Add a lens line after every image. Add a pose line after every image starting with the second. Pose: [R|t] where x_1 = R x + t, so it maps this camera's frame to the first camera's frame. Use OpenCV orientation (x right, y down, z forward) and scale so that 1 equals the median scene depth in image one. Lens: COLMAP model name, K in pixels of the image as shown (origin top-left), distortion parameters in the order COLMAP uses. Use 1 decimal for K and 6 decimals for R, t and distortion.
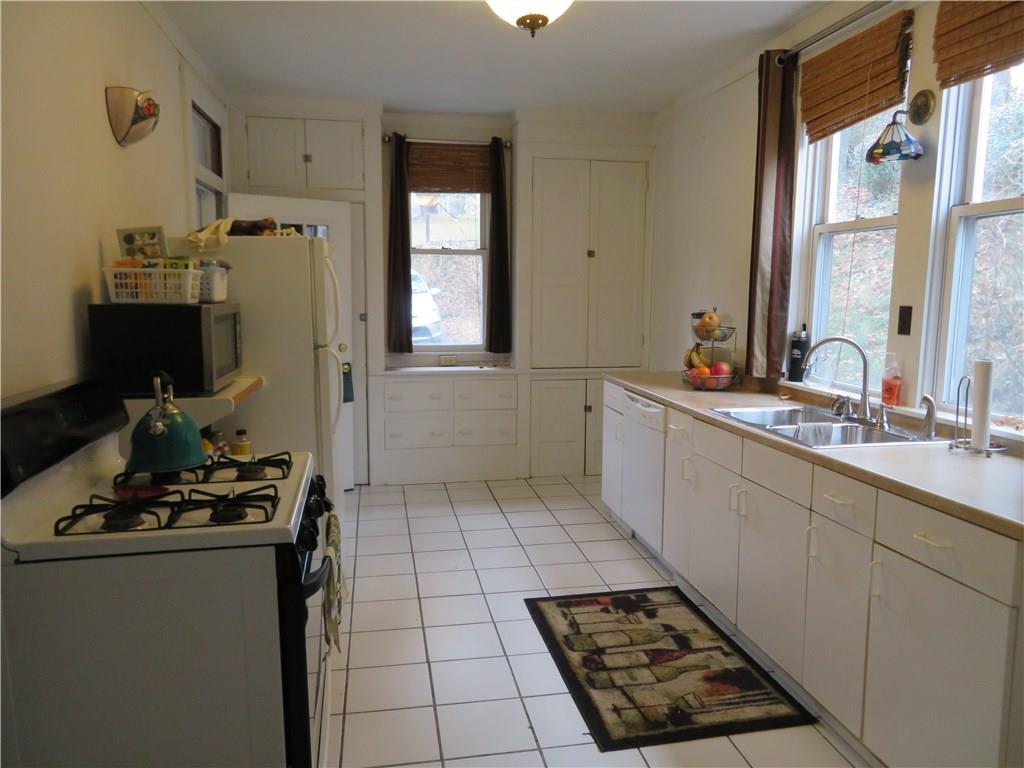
lens RADIAL K [[735.5, 0, 512.5], [0, 735.5, 388.7], [0, 0, 1]] dist [-0.005464, 0.002832]
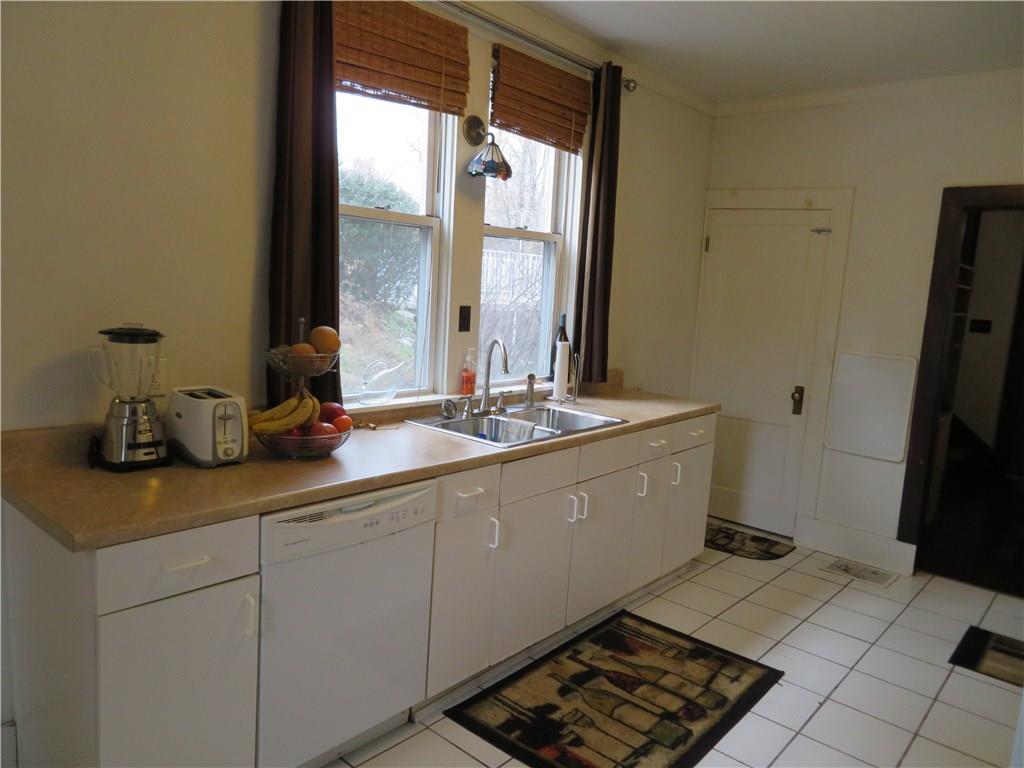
lens RADIAL K [[735.5, 0, 512.5], [0, 735.5, 388.7], [0, 0, 1]] dist [-0.005464, 0.002832]
pose [[-0.623073, -0.153080, 0.767038, -0.343265], [0.044991, 0.972023, 0.230536, -0.214470], [-0.780869, 0.178150, -0.598754, 1.428841]]
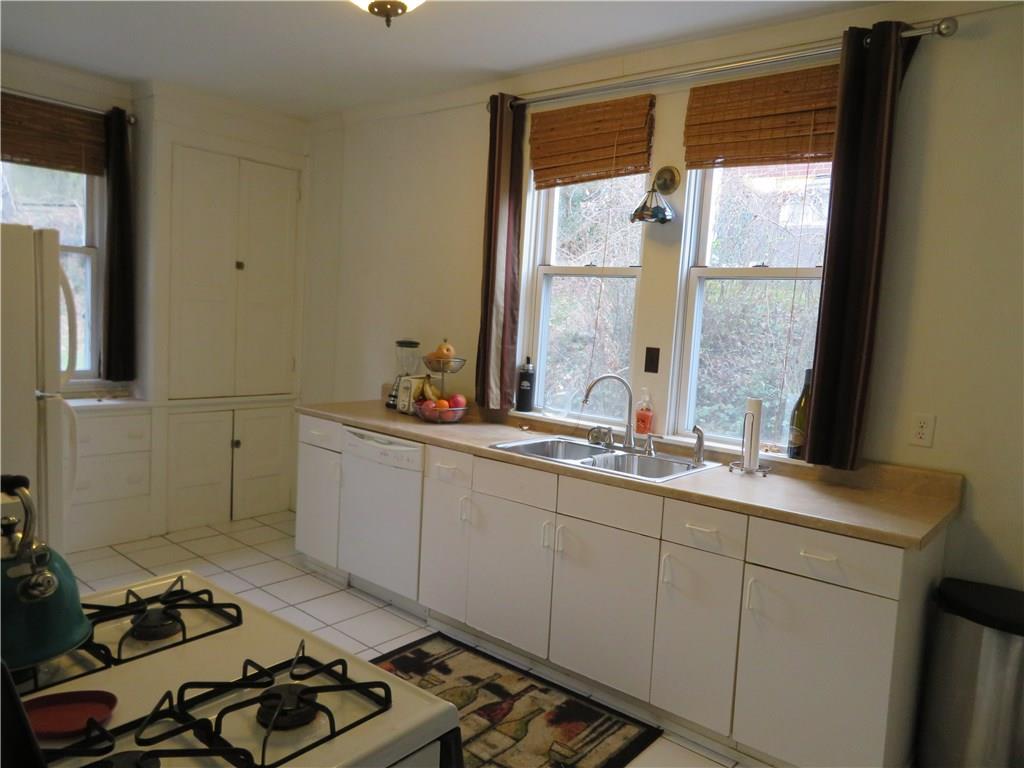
lens RADIAL K [[735.5, 0, 512.5], [0, 735.5, 388.7], [0, 0, 1]] dist [-0.005464, 0.002832]
pose [[0.772434, -0.022015, 0.634714, -0.326783], [0.028970, 0.999580, -0.000586, -0.046812], [-0.634435, 0.018840, 0.772747, 0.212232]]
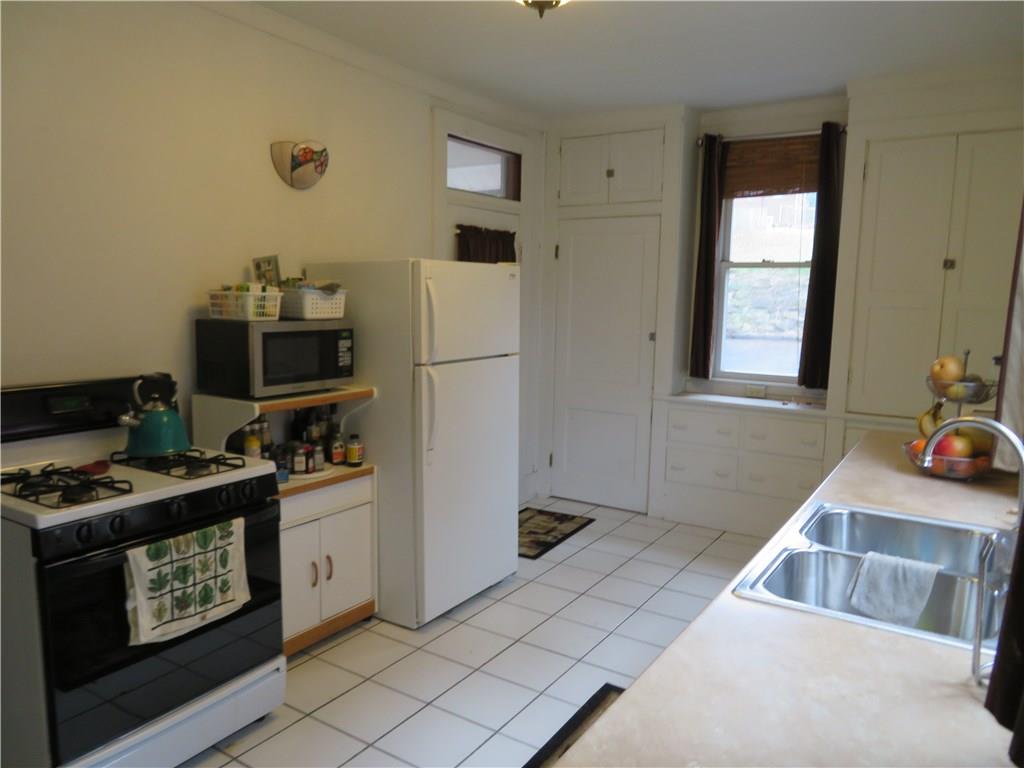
lens RADIAL K [[735.5, 0, 512.5], [0, 735.5, 388.7], [0, 0, 1]] dist [-0.005464, 0.002832]
pose [[0.723988, 0.097669, -0.682863, 0.495782], [-0.105989, 0.993921, 0.029788, -0.063163], [0.681621, 0.050810, 0.729939, 0.310184]]
